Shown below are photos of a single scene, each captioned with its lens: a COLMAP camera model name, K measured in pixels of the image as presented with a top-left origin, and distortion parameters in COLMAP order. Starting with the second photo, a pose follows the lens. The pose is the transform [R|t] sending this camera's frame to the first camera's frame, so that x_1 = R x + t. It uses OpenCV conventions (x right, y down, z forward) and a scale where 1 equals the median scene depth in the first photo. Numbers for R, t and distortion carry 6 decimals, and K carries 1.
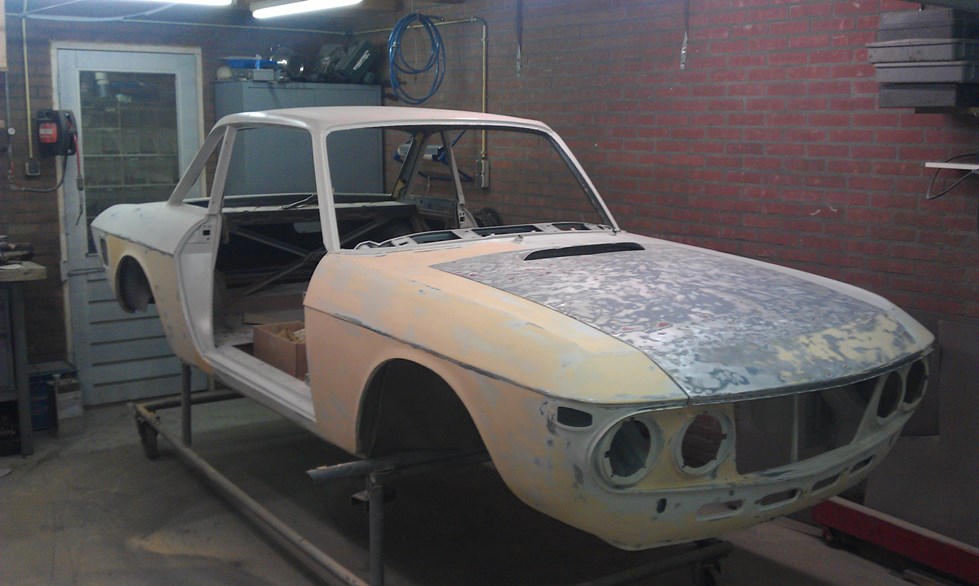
lens RADIAL K [[1086.7, 0, 489.6], [0, 1086.7, 291.2], [0, 0, 1]] dist [0.023969, 0.000000]
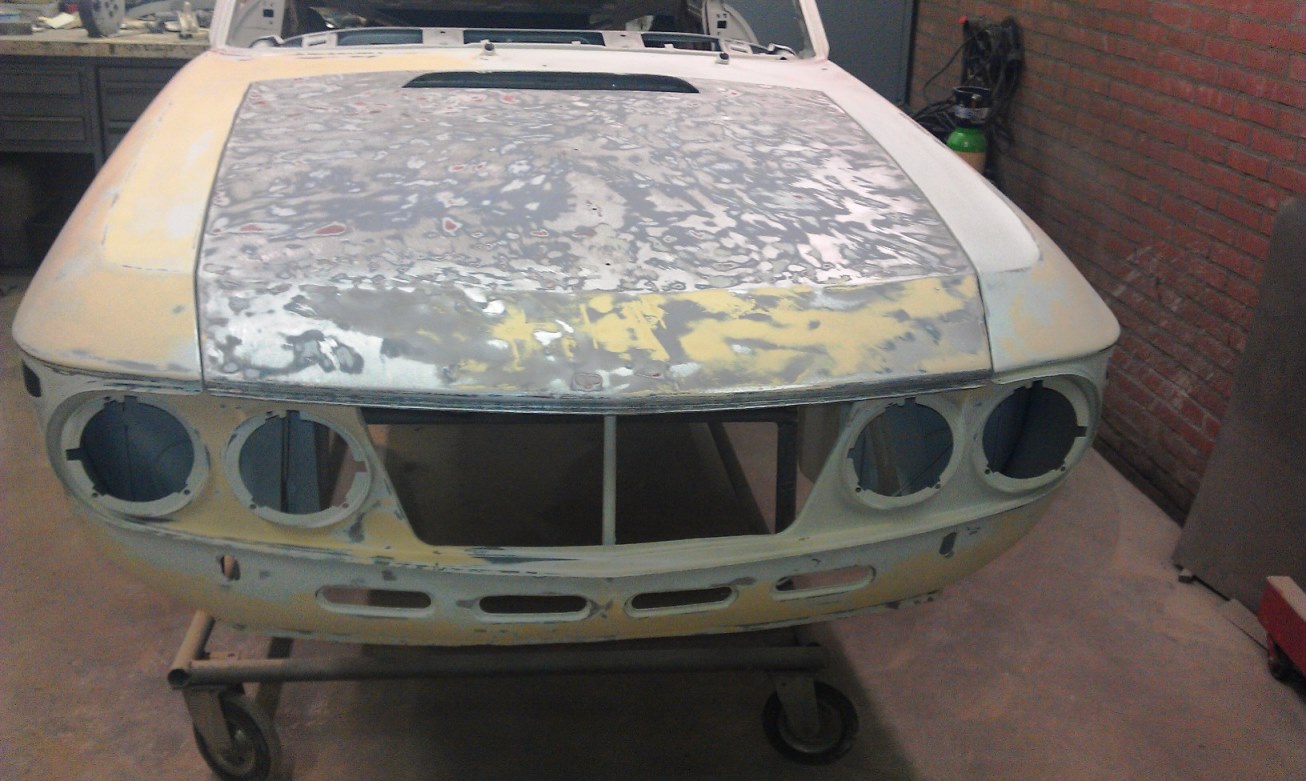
lens RADIAL K [[1449.7, 0, 652.7], [0, 1449.7, 391.9], [0, 0, 1]] dist [0.023969, 0.000000]
pose [[0.874072, 0.182417, -0.450246, 0.613258], [-0.099326, 0.974349, 0.201935, -0.048118], [0.475534, -0.131784, 0.869770, 0.470318]]
